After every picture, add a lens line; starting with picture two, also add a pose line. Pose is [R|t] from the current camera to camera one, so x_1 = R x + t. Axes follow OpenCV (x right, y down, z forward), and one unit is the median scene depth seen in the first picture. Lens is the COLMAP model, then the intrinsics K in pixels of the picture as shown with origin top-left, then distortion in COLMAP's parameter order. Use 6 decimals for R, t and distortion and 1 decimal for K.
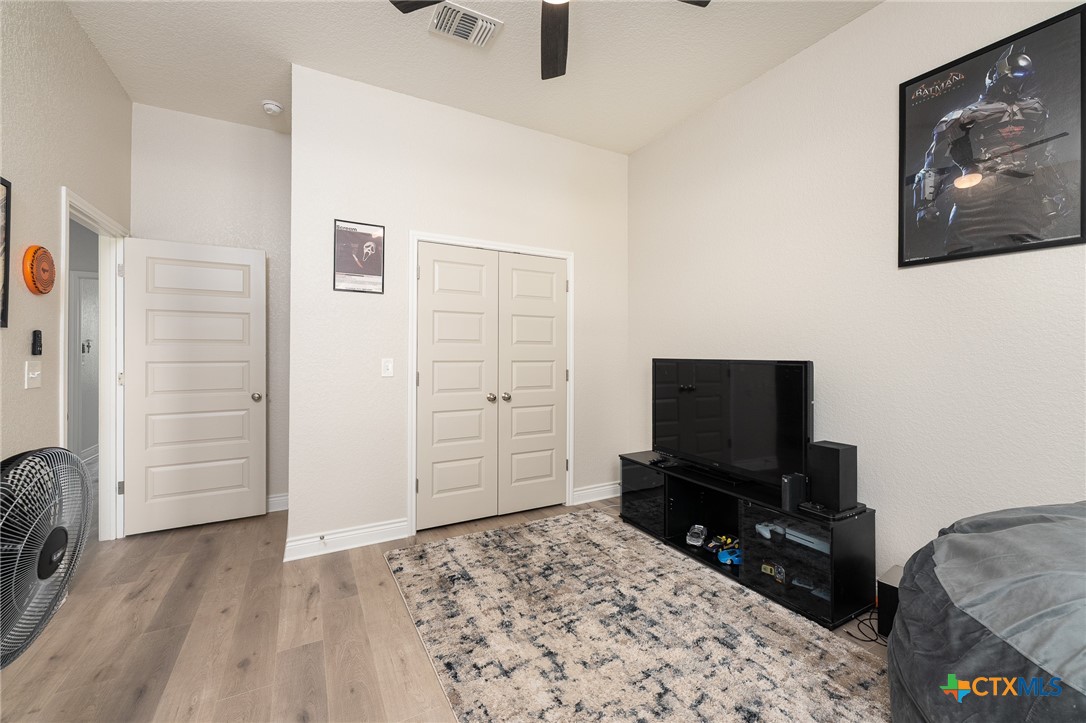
lens RADIAL K [[437.2, 0, 542.3], [0, 437.2, 354.2], [0, 0, 1]] dist [-0.000983, -0.000172]
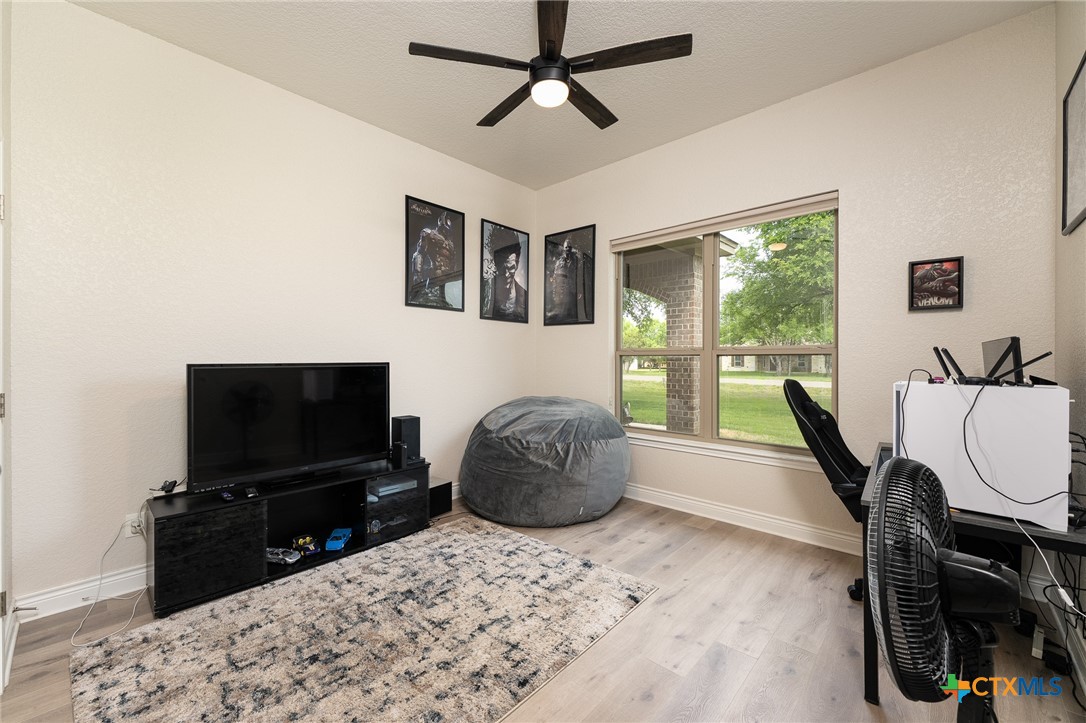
lens RADIAL K [[437.2, 0, 542.3], [0, 437.2, 354.2], [0, 0, 1]] dist [-0.000983, -0.000172]
pose [[-0.314343, 0.000188, 0.949309, -0.883160], [0.001989, 0.999998, 0.000461, -0.009541], [-0.949307, 0.002033, -0.314343, 0.975516]]
